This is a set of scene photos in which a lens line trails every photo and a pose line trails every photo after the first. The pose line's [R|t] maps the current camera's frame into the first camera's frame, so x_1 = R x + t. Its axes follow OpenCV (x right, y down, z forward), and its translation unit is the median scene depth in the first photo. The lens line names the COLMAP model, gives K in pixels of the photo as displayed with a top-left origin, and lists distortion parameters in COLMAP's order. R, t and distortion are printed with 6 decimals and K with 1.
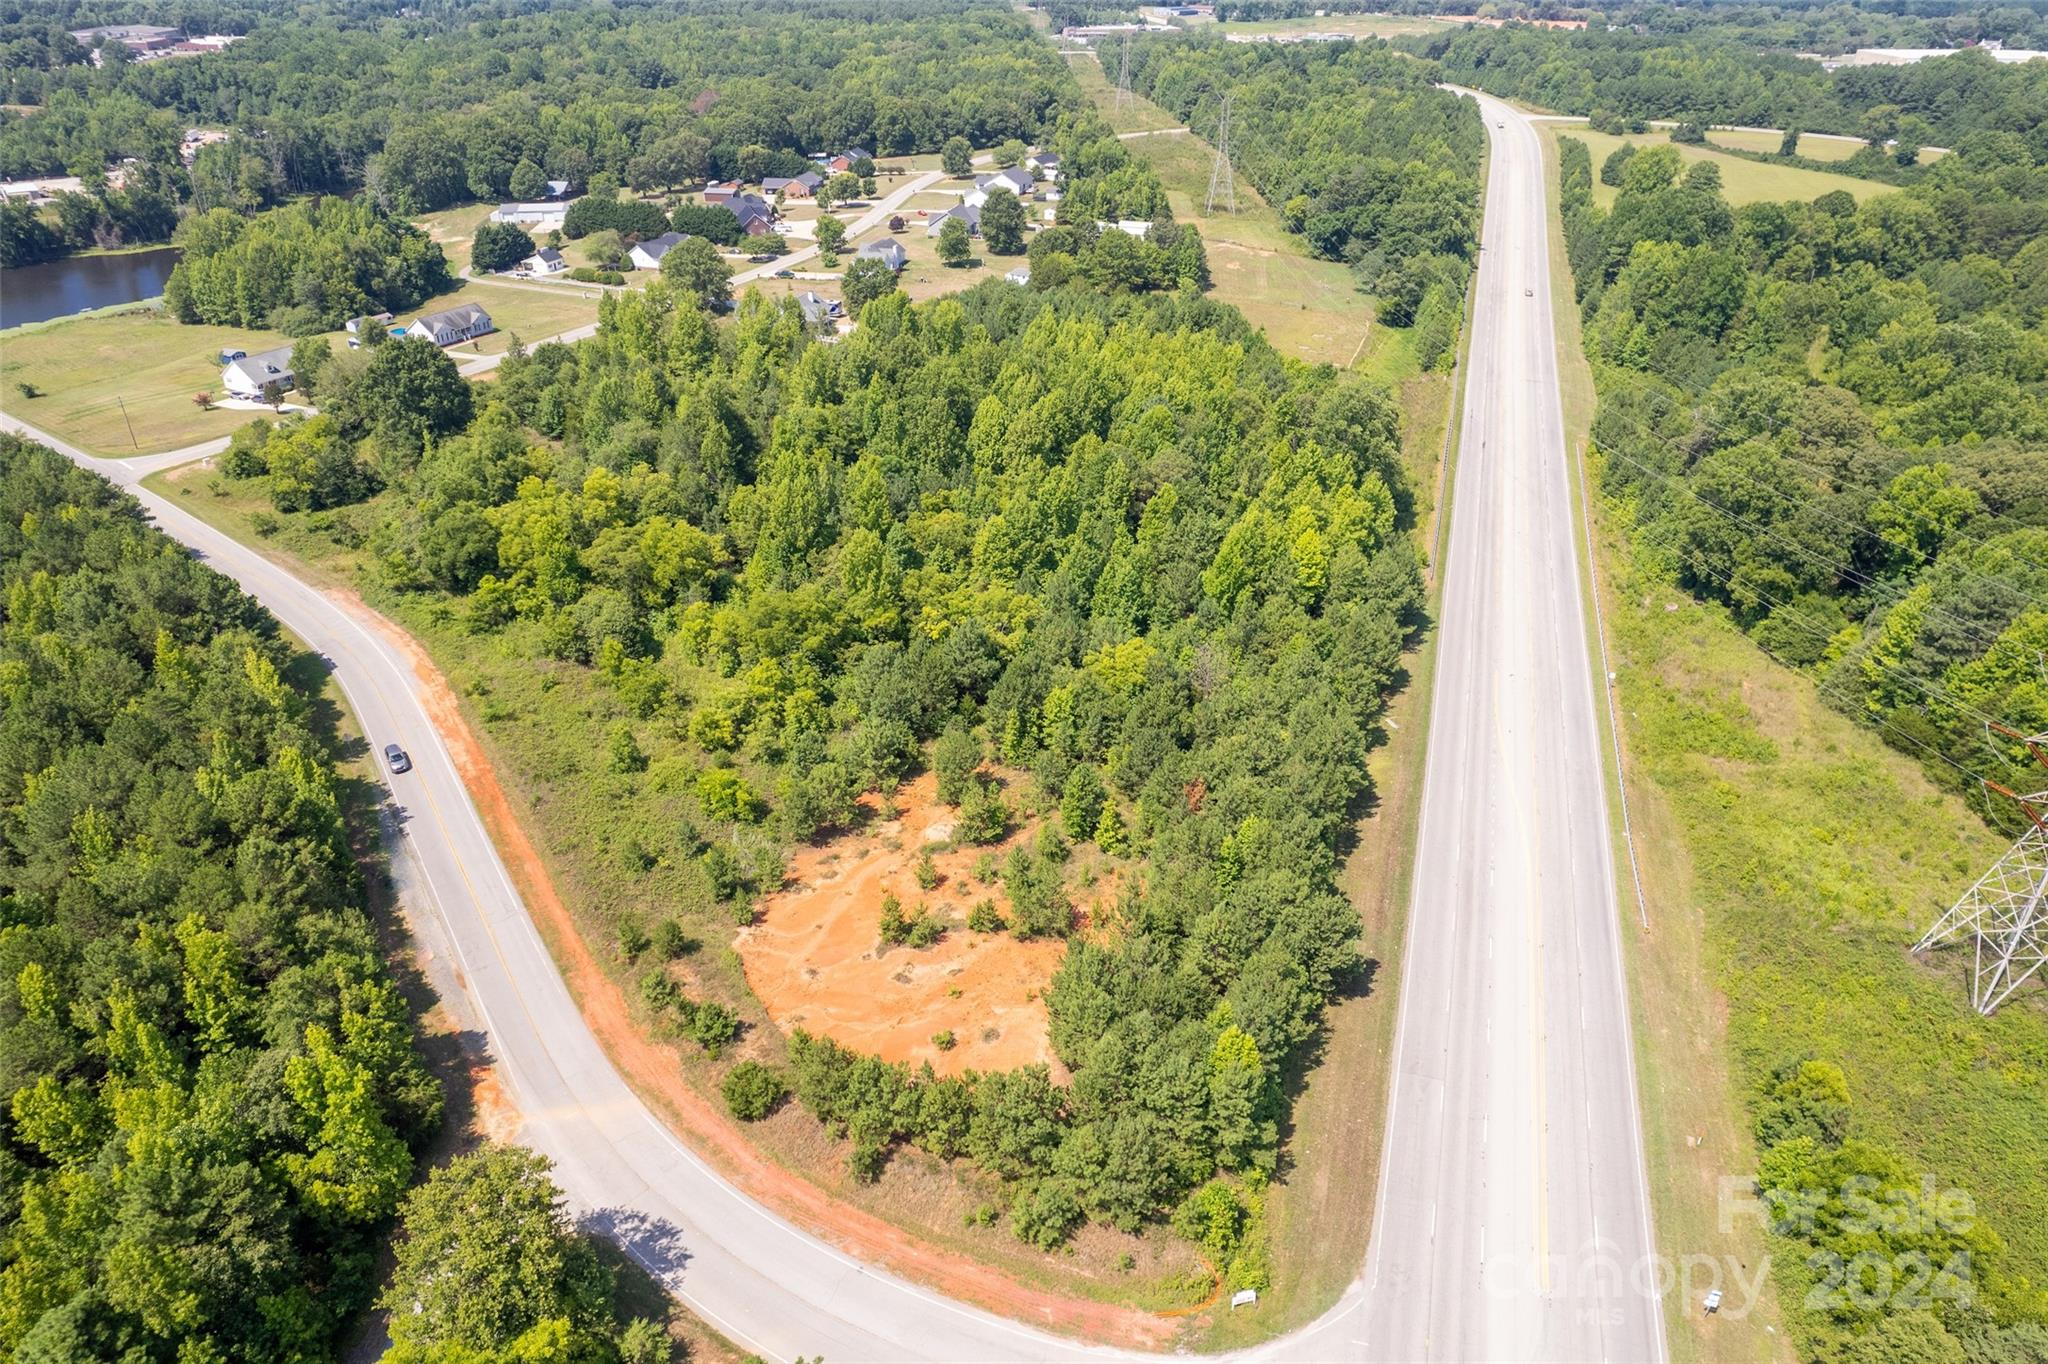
lens RADIAL K [[1341.5, 0, 1024.0], [0, 1341.5, 682.0], [0, 0, 1]] dist [-0.083759, 0.083542]
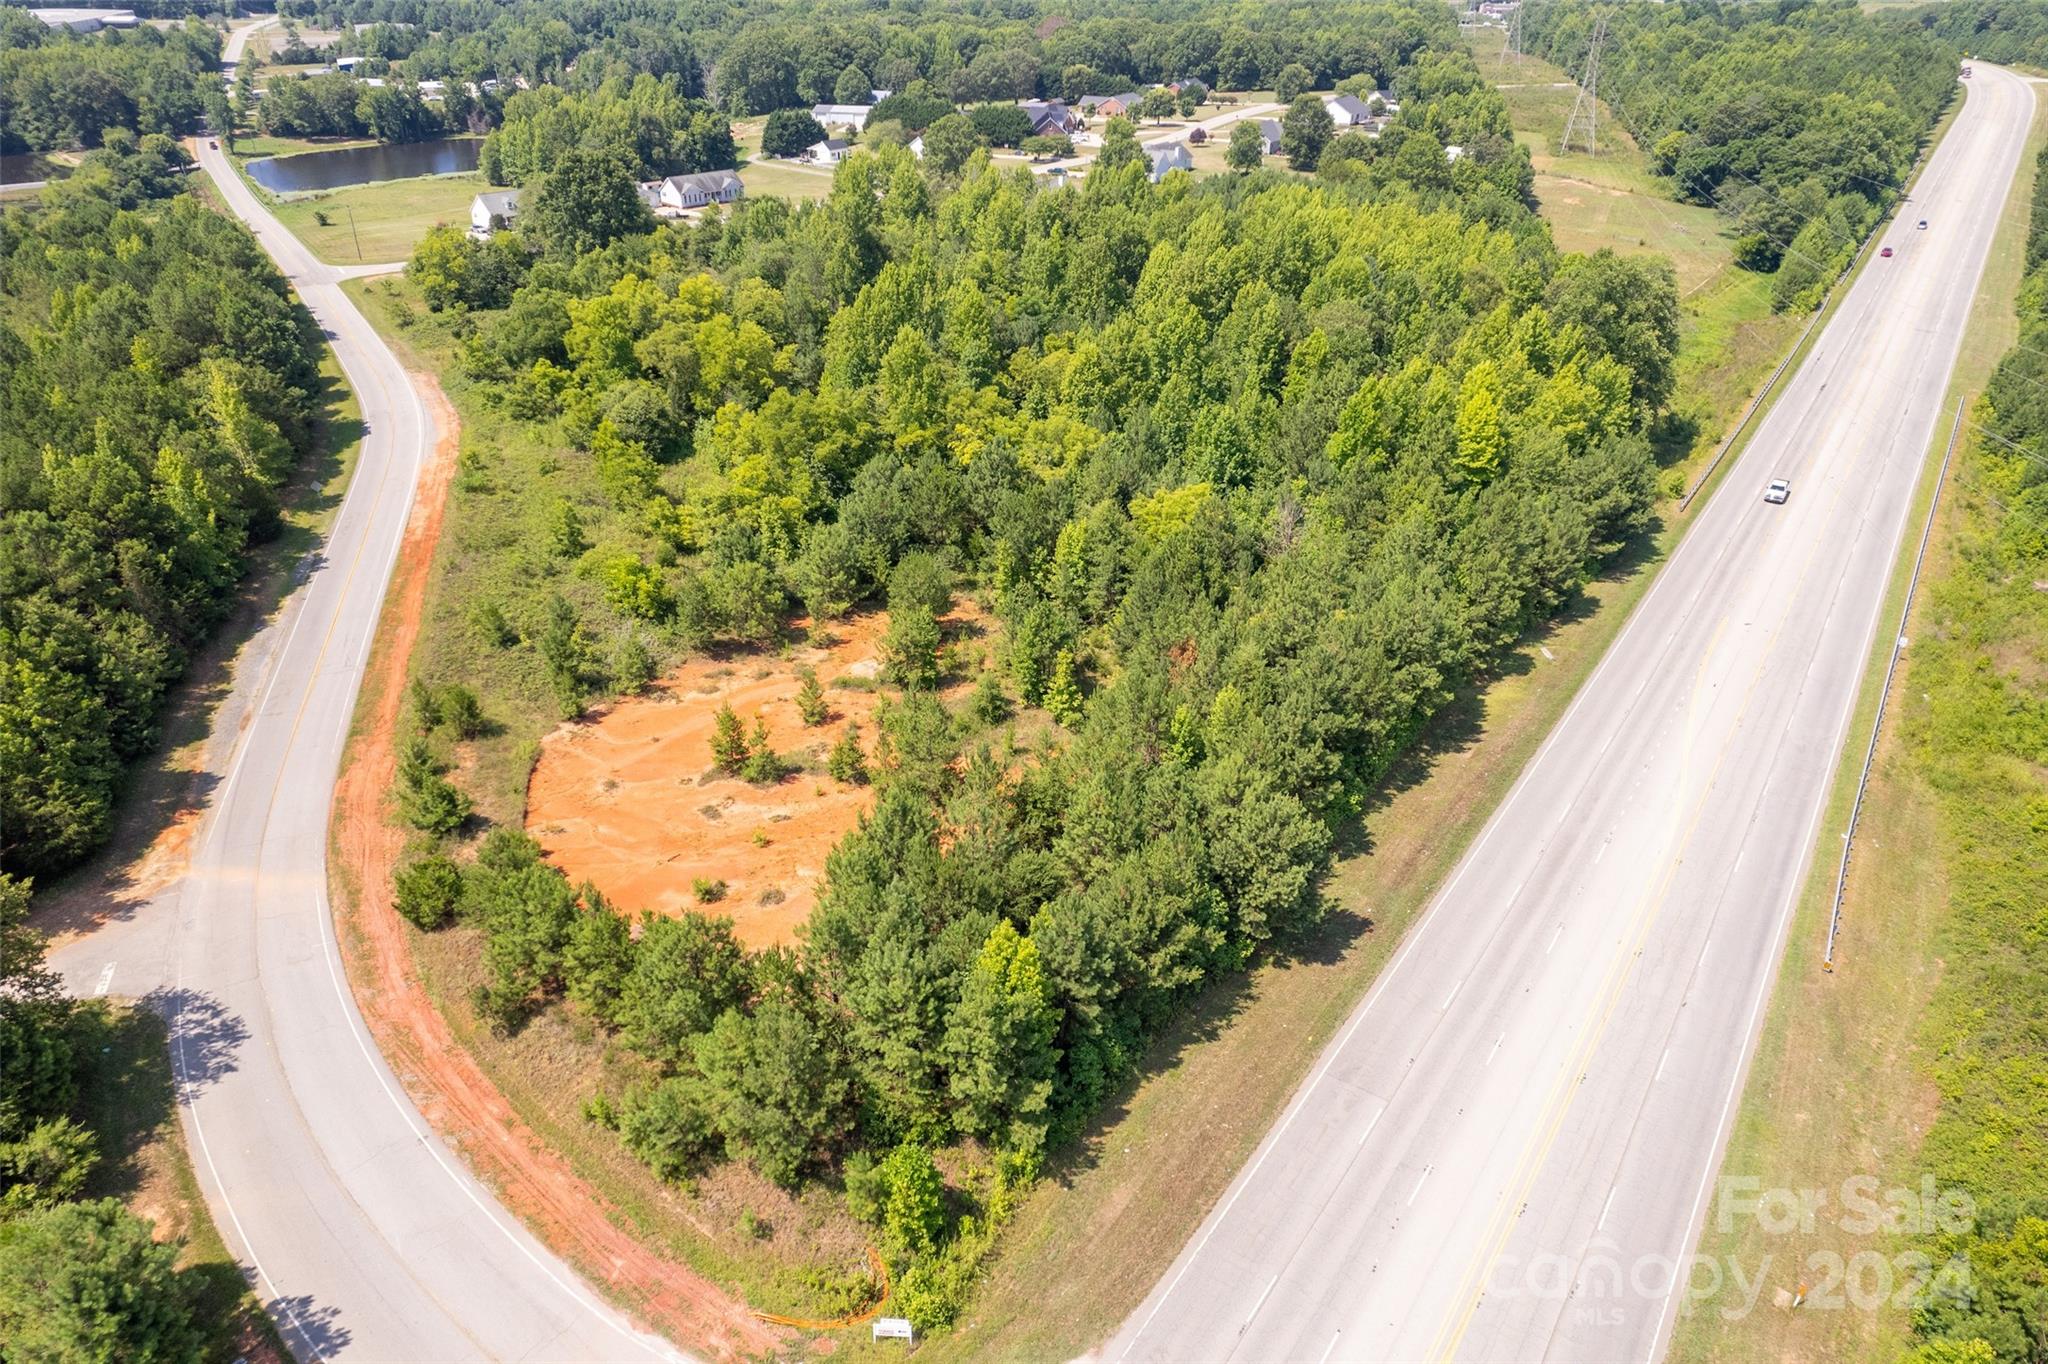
lens RADIAL K [[1341.5, 0, 1024.0], [0, 1341.5, 682.0], [0, 0, 1]] dist [-0.083759, 0.083542]
pose [[0.954575, 0.151834, -0.256386, 0.174906], [-0.153988, 0.988003, 0.011778, 0.074948], [0.255098, 0.028237, 0.966503, 0.206837]]
